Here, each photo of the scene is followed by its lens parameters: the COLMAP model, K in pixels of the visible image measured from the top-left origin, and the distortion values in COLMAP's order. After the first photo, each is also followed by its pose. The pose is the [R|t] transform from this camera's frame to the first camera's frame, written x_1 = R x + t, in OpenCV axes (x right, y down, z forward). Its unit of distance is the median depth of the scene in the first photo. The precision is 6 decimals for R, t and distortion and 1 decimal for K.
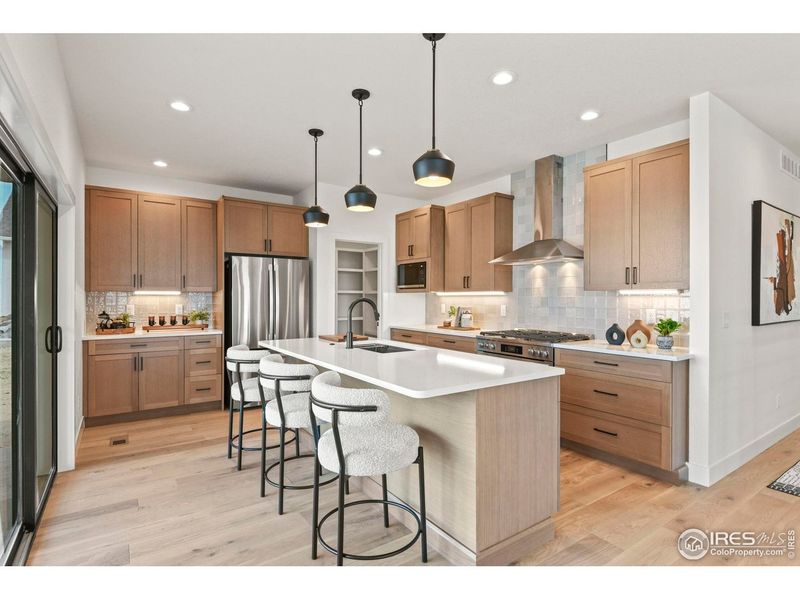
lens RADIAL K [[404.9, 0, 401.4], [0, 404.9, 297.8], [0, 0, 1]] dist [0.033494, -0.032547]
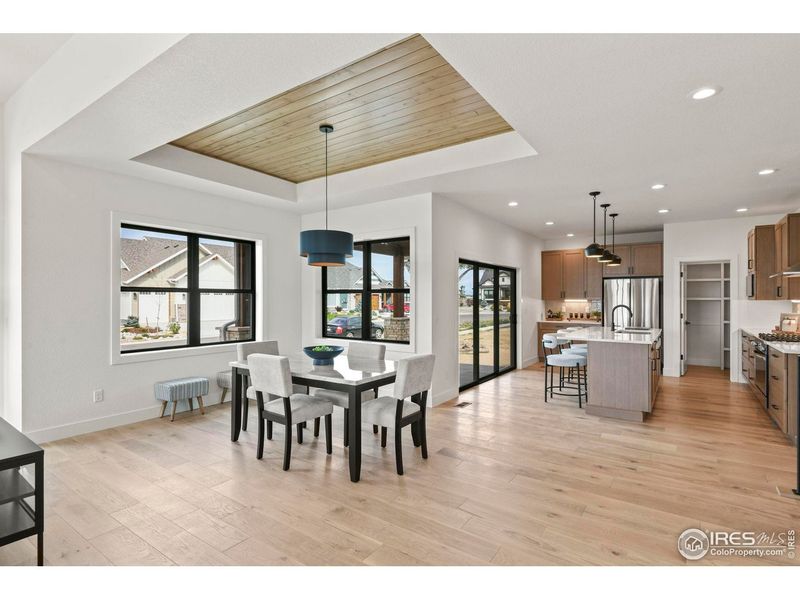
lens RADIAL K [[404.9, 0, 401.4], [0, 404.9, 297.8], [0, 0, 1]] dist [0.033494, -0.032547]
pose [[0.352571, -0.004810, -0.935773, 0.897217], [-0.000210, 0.999986, -0.005219, -0.015390], [0.935785, 0.002037, 0.352566, -0.420331]]
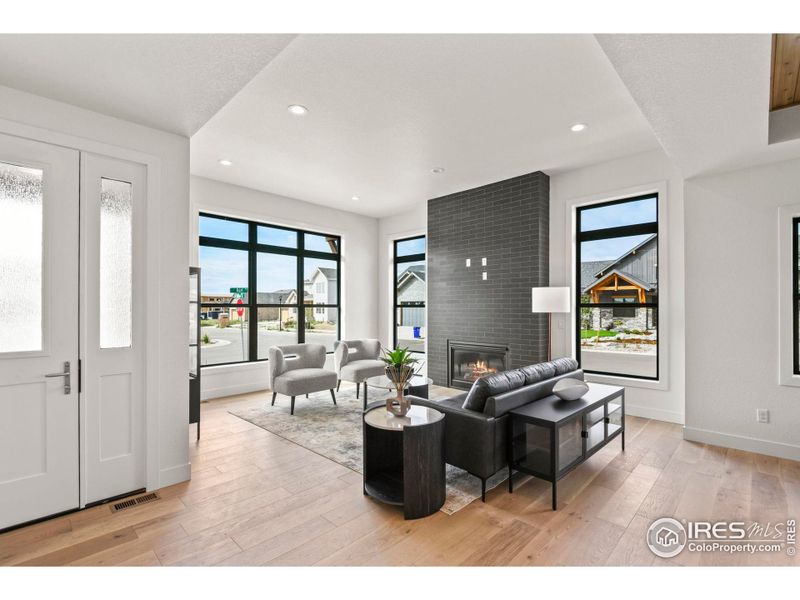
lens RADIAL K [[375.8, 0, 399.8], [0, 375.8, 305.2], [0, 0, 1]] dist [0.000873, -0.000064]
pose [[-0.982214, -0.004291, -0.187717, 0.661287], [-0.002864, 0.999965, -0.007871, -0.016574], [0.187744, -0.007193, -0.982192, -0.113132]]
